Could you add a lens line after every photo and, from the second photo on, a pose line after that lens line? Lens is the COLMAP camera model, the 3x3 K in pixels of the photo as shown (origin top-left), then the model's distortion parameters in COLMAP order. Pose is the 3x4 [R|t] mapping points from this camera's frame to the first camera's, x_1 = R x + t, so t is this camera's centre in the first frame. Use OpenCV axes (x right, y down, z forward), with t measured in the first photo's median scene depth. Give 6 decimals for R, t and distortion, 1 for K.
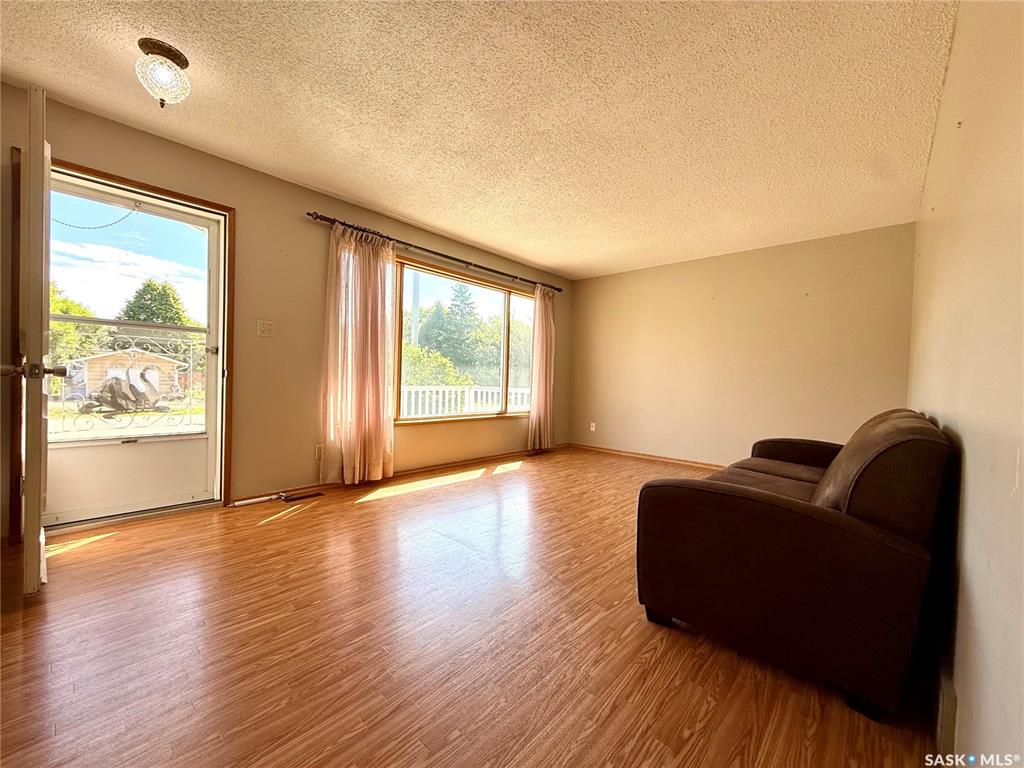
lens RADIAL K [[406.5, 0, 509.5], [0, 406.5, 384.8], [0, 0, 1]] dist [-0.000305, 0.000360]
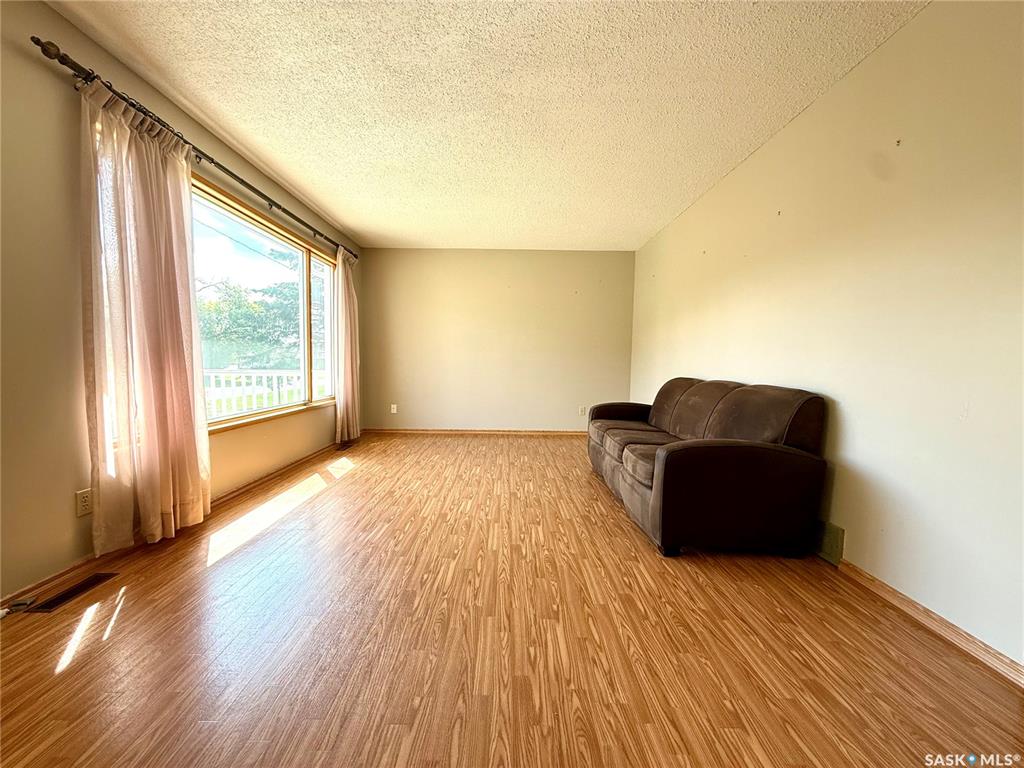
lens RADIAL K [[406.5, 0, 509.5], [0, 406.5, 384.8], [0, 0, 1]] dist [-0.000305, 0.000360]
pose [[0.733554, -0.058280, 0.677128, -0.378539], [0.016120, 0.997528, 0.068393, -0.020640], [-0.679440, -0.039255, 0.732680, 0.194566]]
